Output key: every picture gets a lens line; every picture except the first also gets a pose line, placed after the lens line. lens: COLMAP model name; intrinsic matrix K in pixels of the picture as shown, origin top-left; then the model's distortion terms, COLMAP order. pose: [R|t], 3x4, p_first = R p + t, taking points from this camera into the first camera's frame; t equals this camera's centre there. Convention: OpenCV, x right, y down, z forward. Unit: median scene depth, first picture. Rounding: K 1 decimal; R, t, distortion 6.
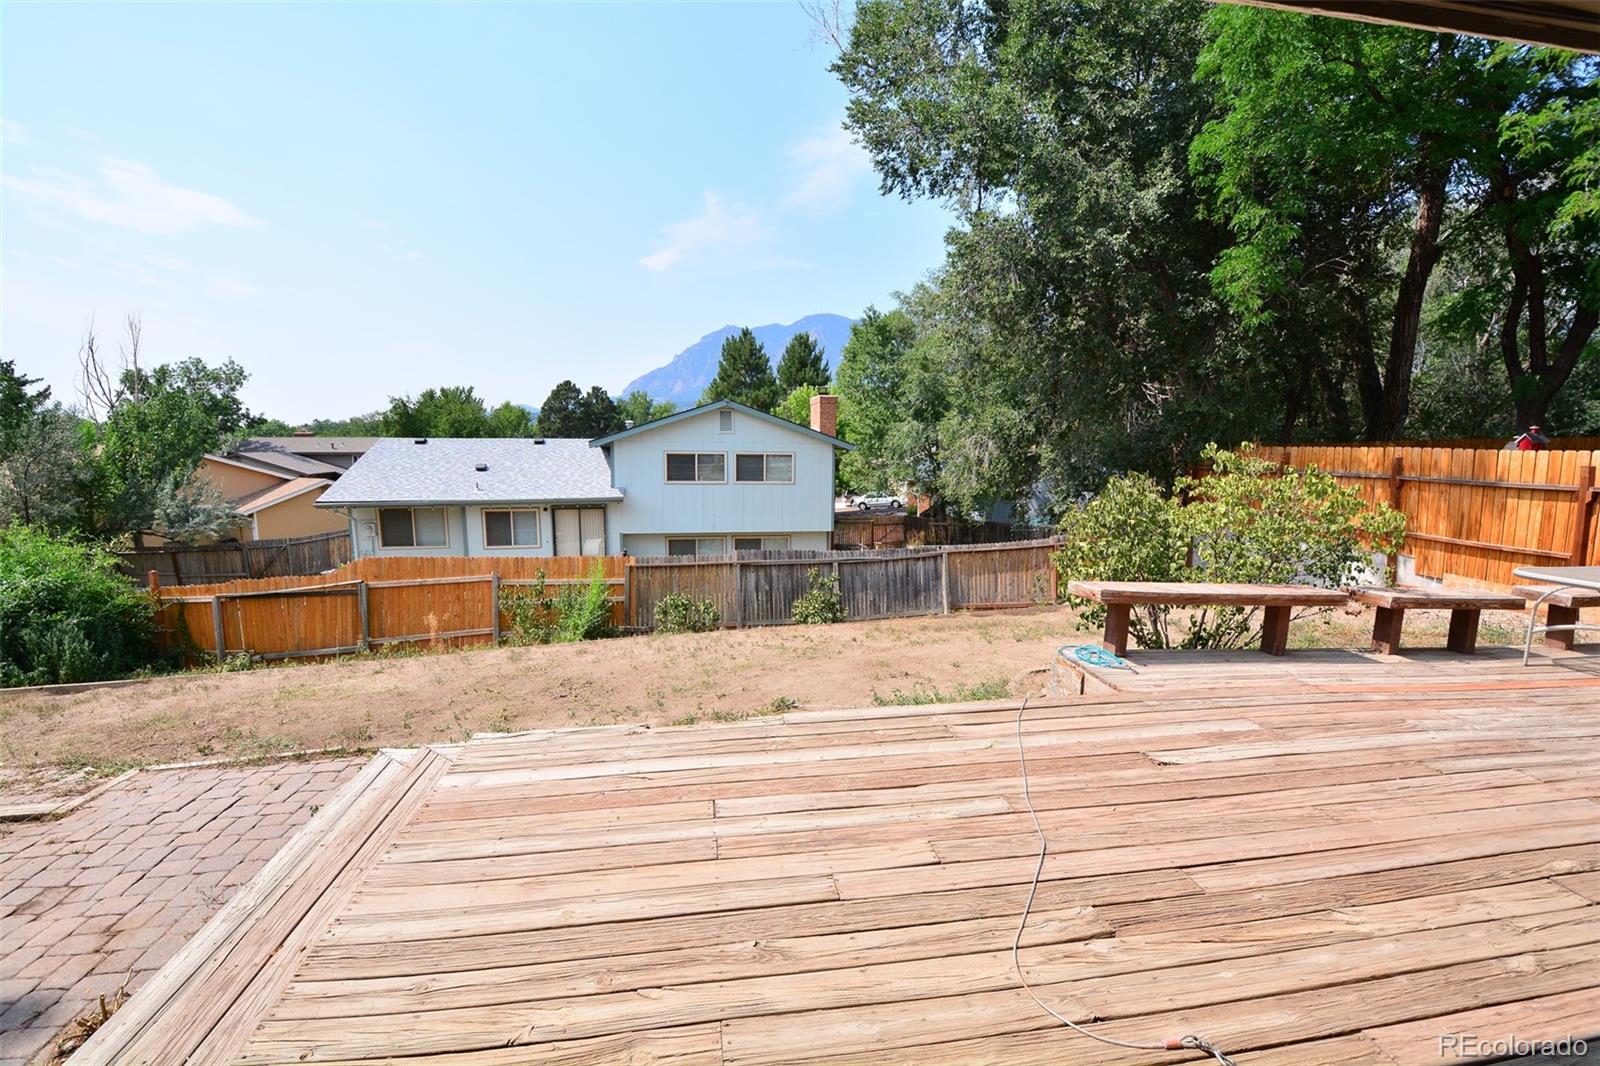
lens RADIAL K [[720.5, 0, 795.3], [0, 720.5, 543.2], [0, 0, 1]] dist [0.000605, -0.000465]
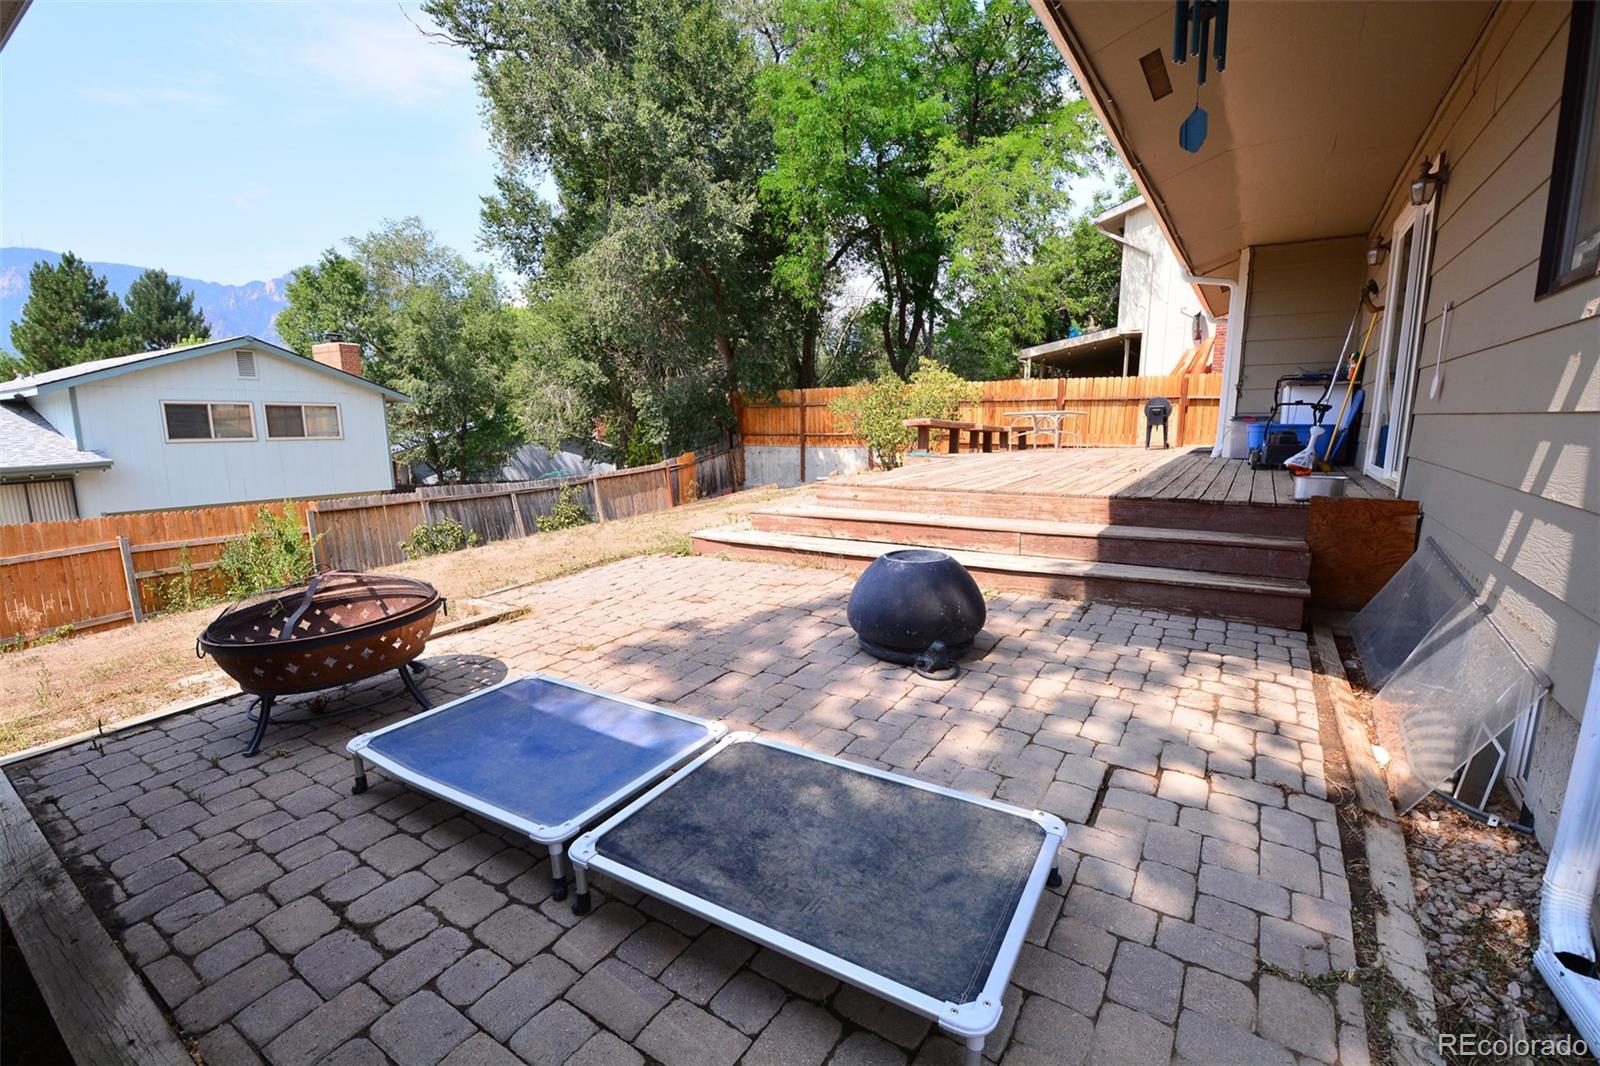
lens RADIAL K [[700.4, 0, 794.0], [0, 700.4, 546.0], [0, 0, 1]] dist [0.003517, -0.004681]
pose [[0.691225, -0.142157, 0.708519, -0.393981], [0.112643, 0.989671, 0.088675, 0.057154], [-0.713806, 0.018515, 0.700098, -0.034184]]
